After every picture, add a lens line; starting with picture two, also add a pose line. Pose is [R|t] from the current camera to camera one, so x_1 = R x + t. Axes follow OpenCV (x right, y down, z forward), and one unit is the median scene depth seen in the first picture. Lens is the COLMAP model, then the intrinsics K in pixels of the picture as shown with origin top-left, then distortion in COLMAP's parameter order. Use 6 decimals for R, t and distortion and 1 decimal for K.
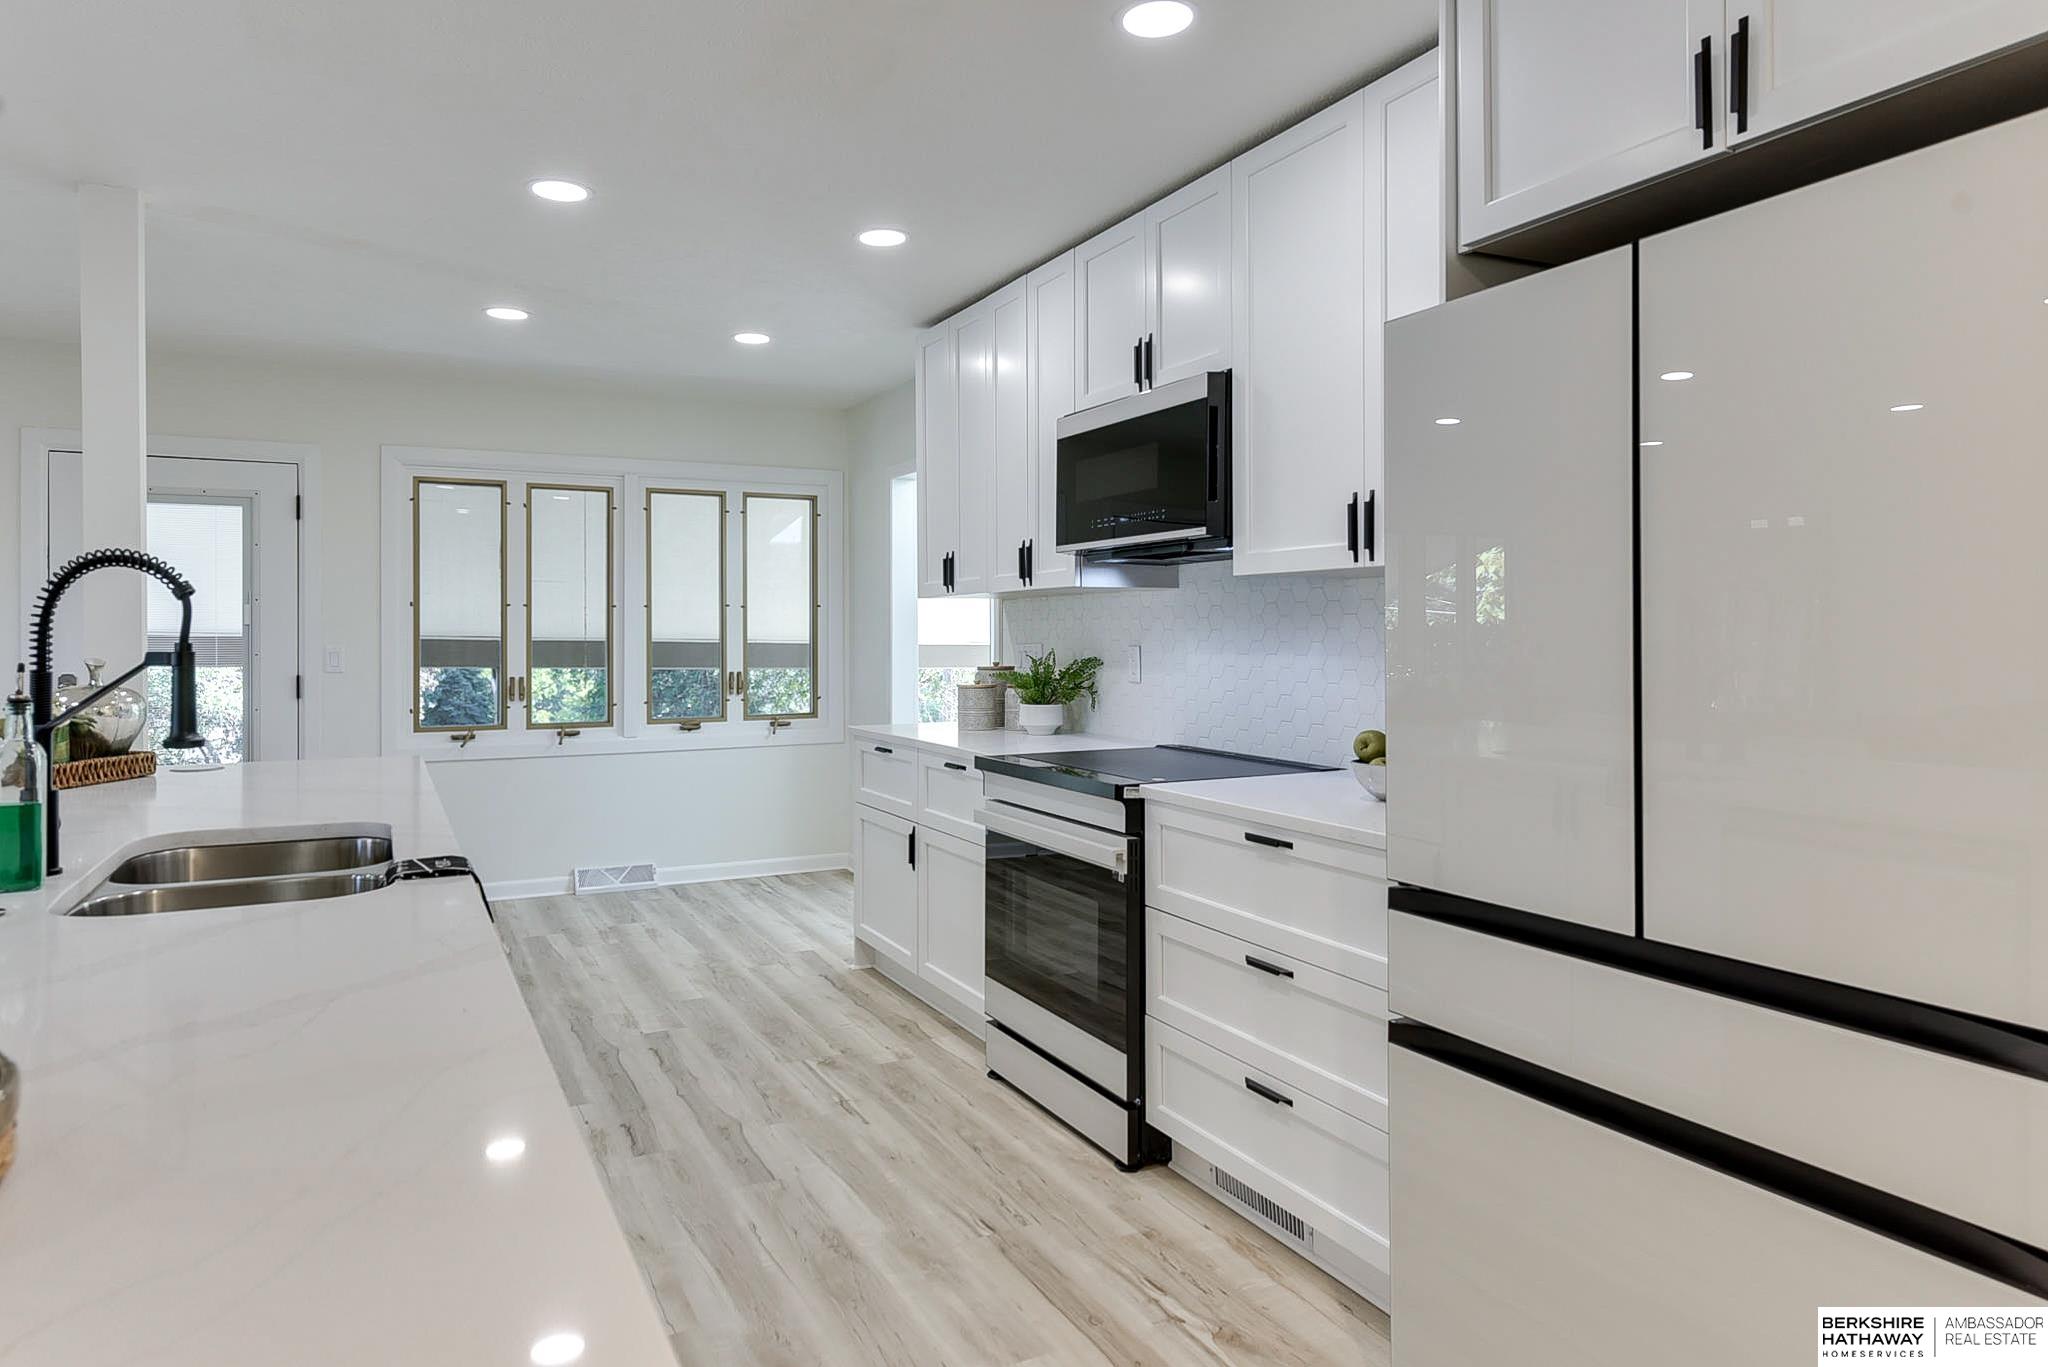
lens RADIAL K [[1242.7, 0, 1015.3], [0, 1242.7, 632.7], [0, 0, 1]] dist [0.001445, 0.000513]
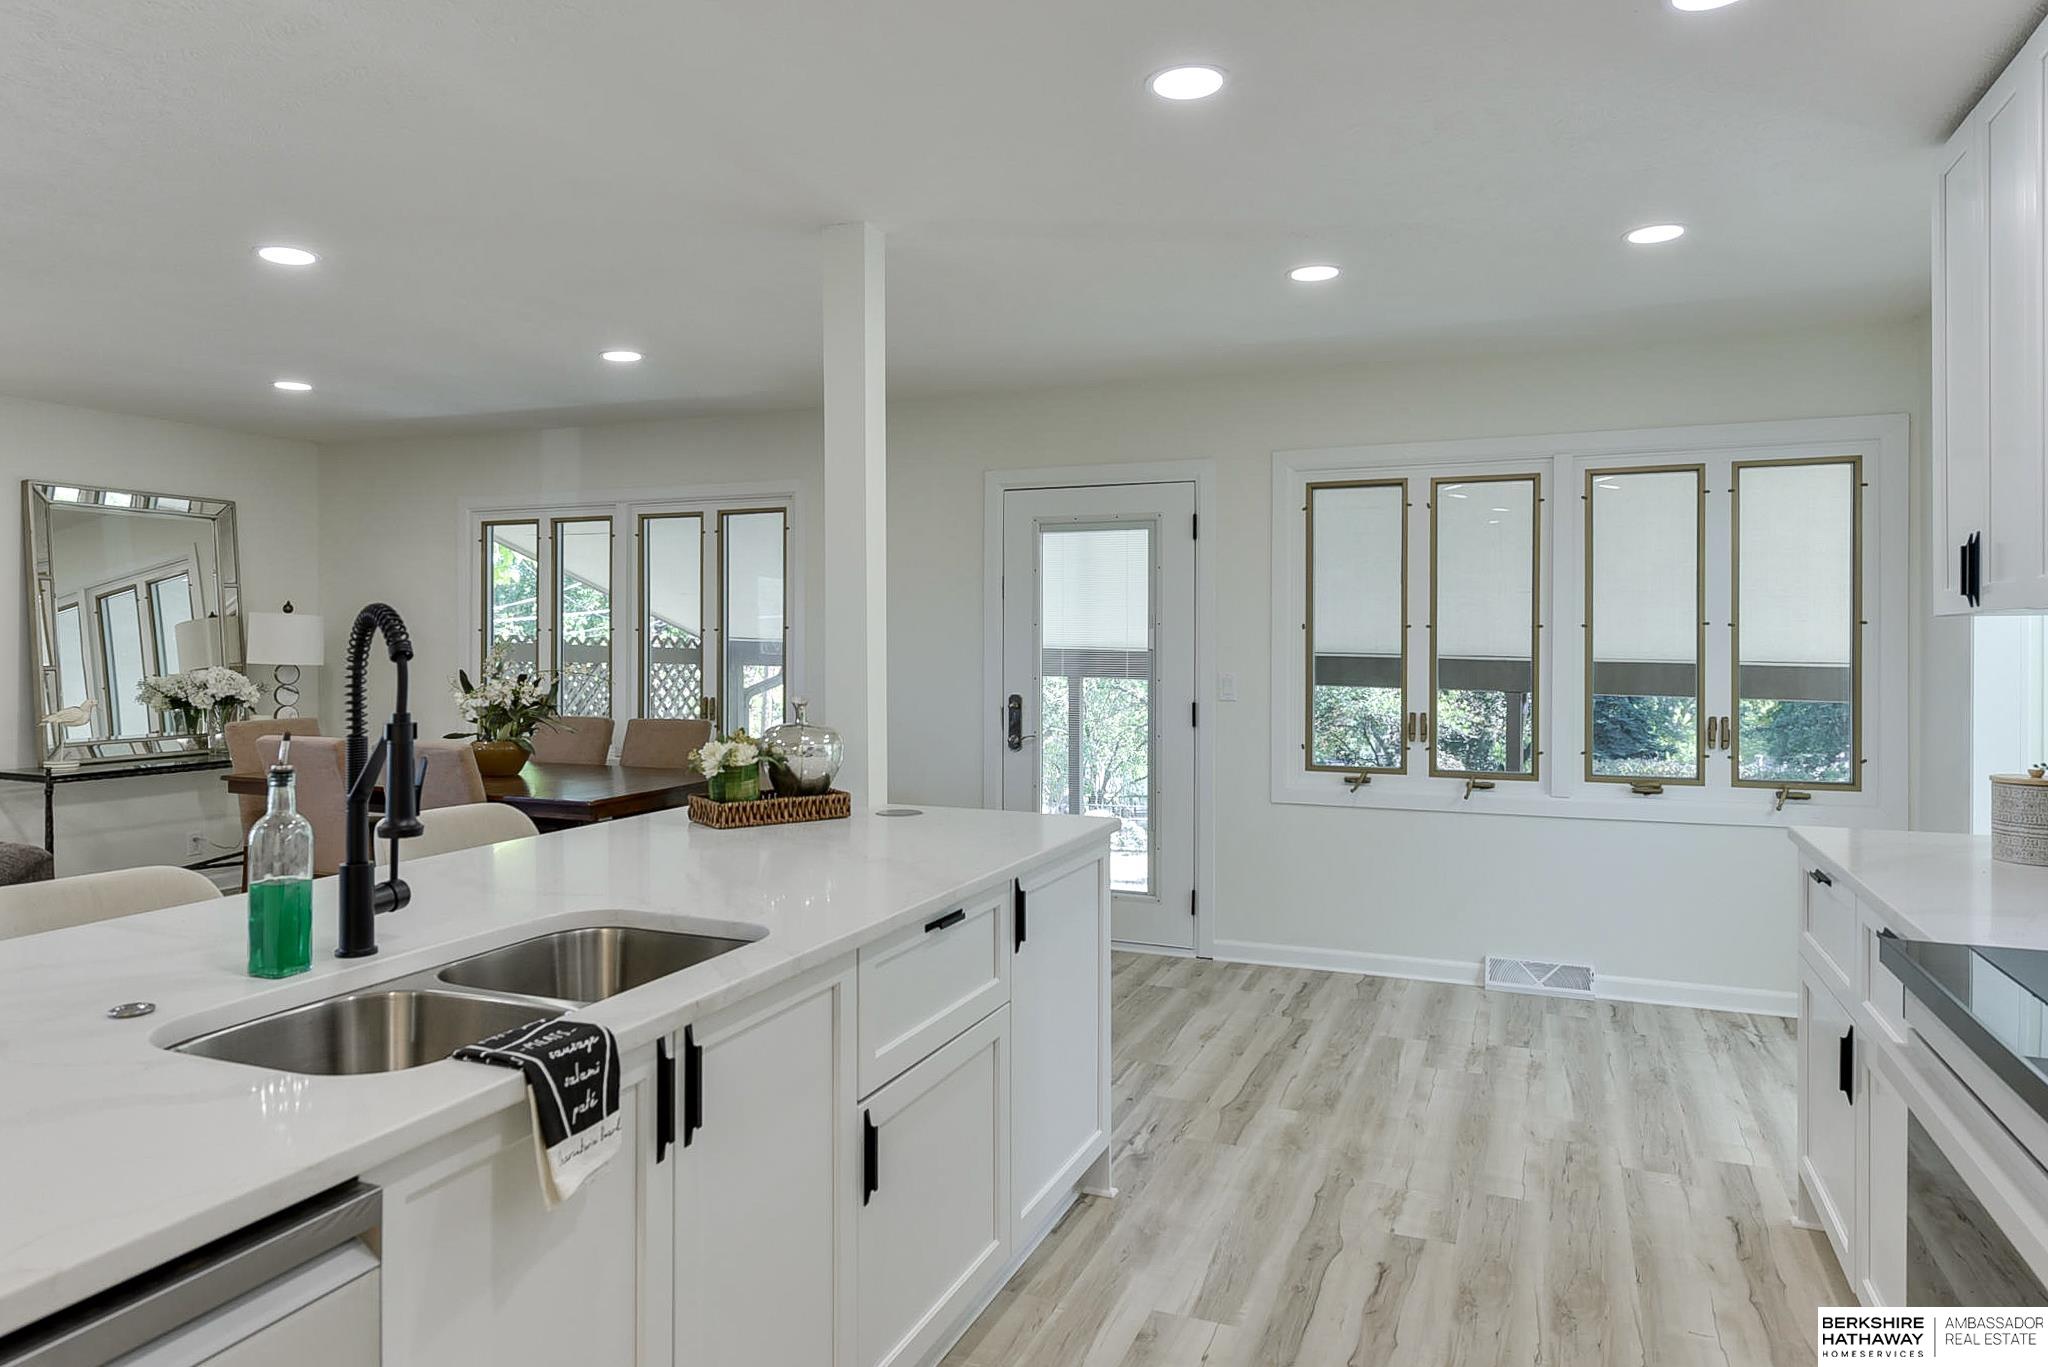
lens RADIAL K [[1297.0, 0, 1012.7], [0, 1297.0, 640.5], [0, 0, 1]] dist [0.004963, -0.000339]
pose [[0.645602, 0.002445, -0.763670, 0.122880], [-0.001950, 0.999997, 0.001553, -0.018985], [0.763671, 0.000487, 0.645605, 0.328636]]
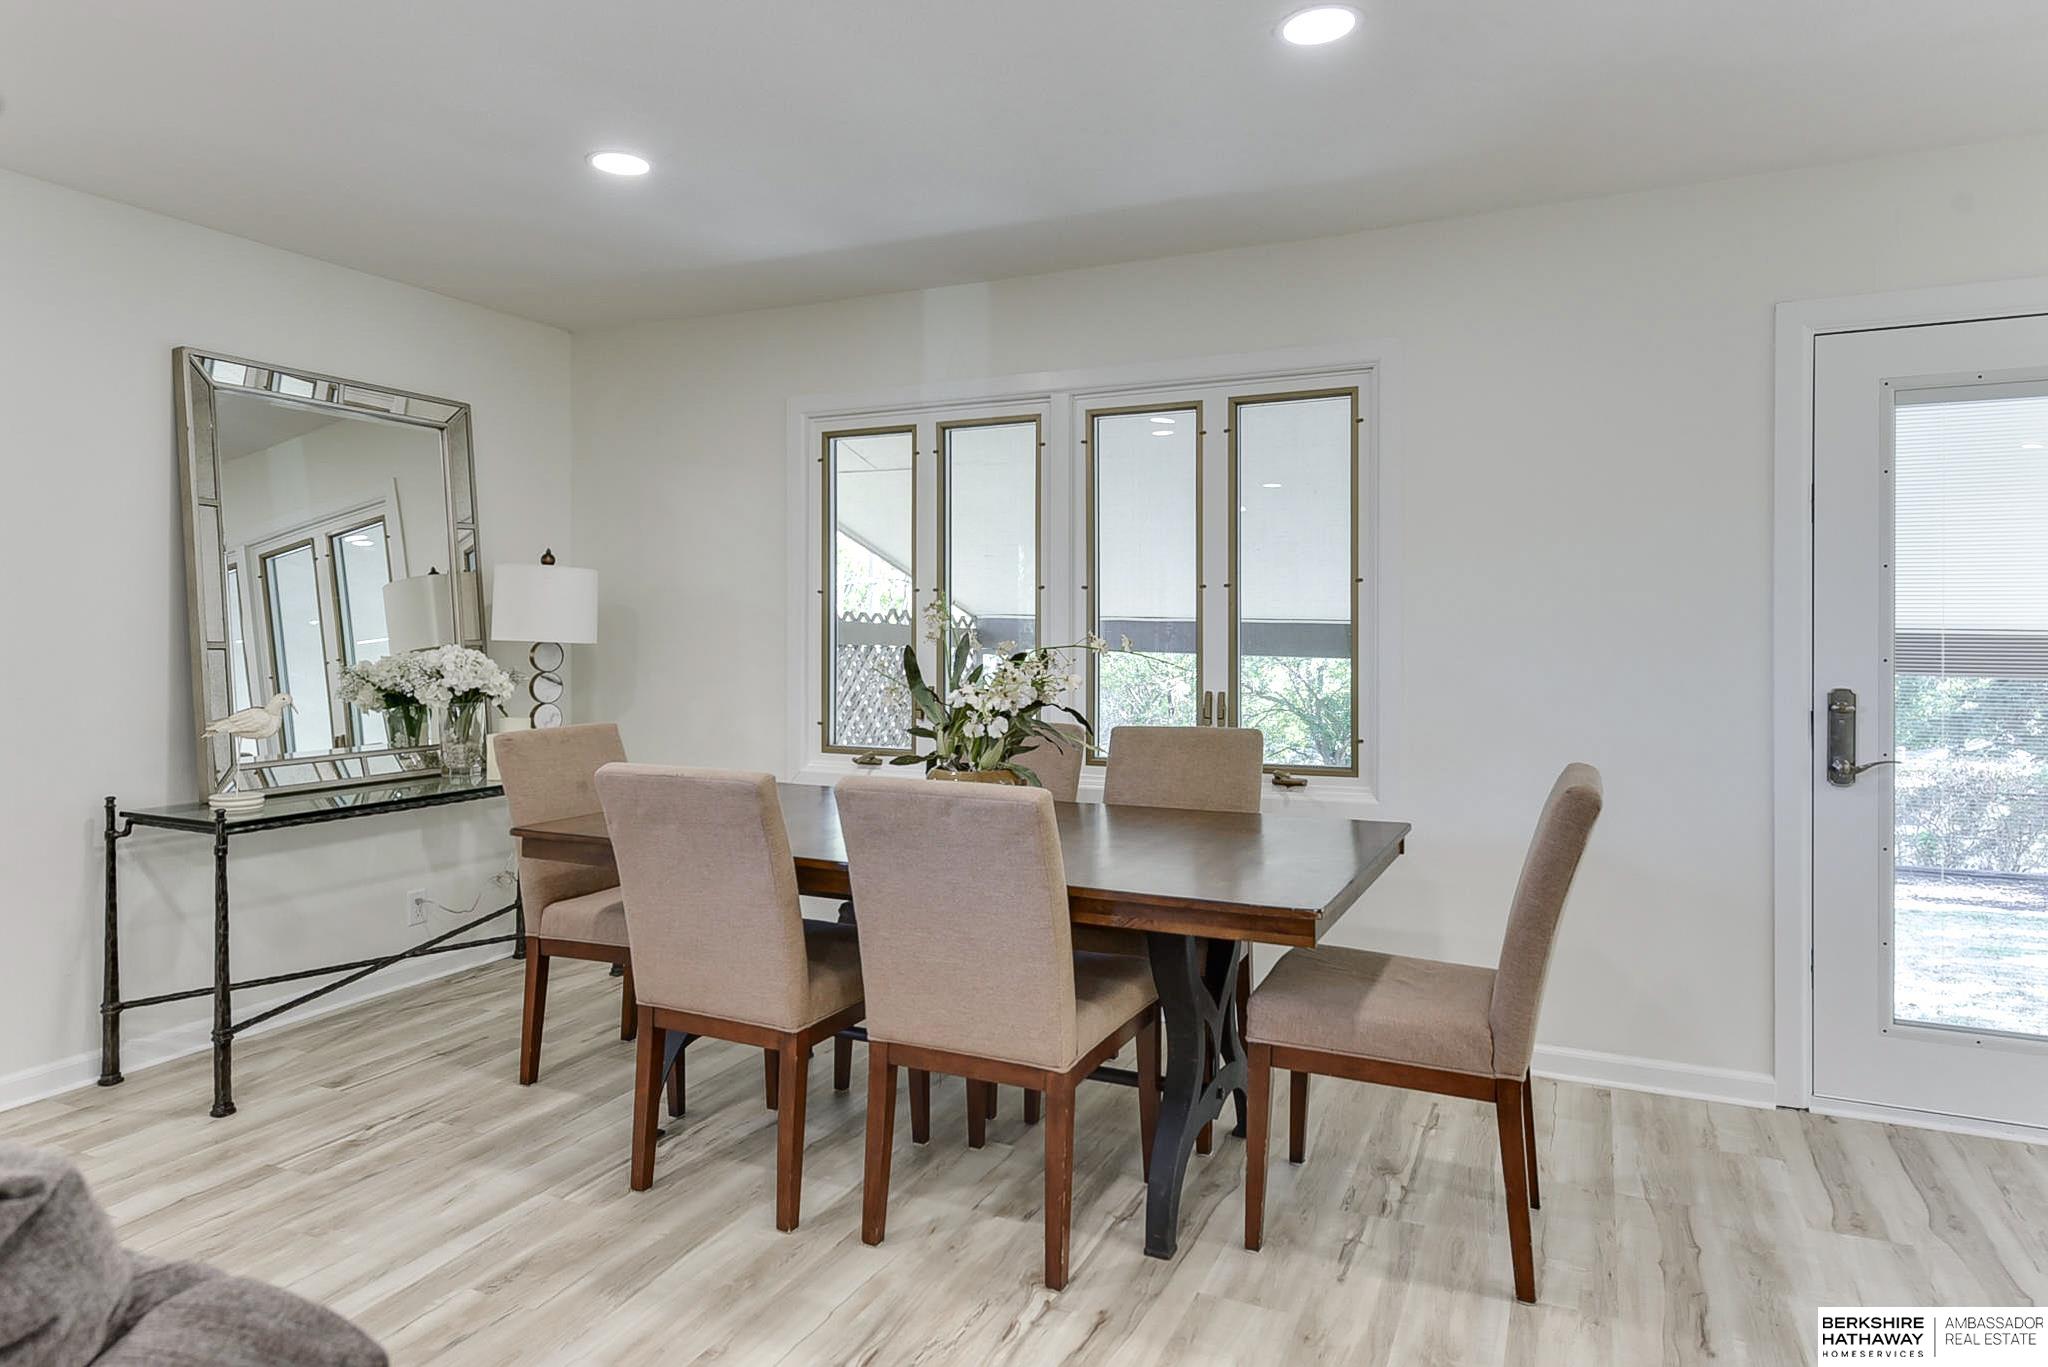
lens RADIAL K [[1242.7, 0, 1015.3], [0, 1242.7, 632.7], [0, 0, 1]] dist [0.001445, 0.000513]
pose [[0.611481, 0.001812, -0.791257, -0.644748], [-0.000075, 0.999998, 0.002232, 0.005257], [0.791259, -0.001306, 0.611480, 0.354446]]
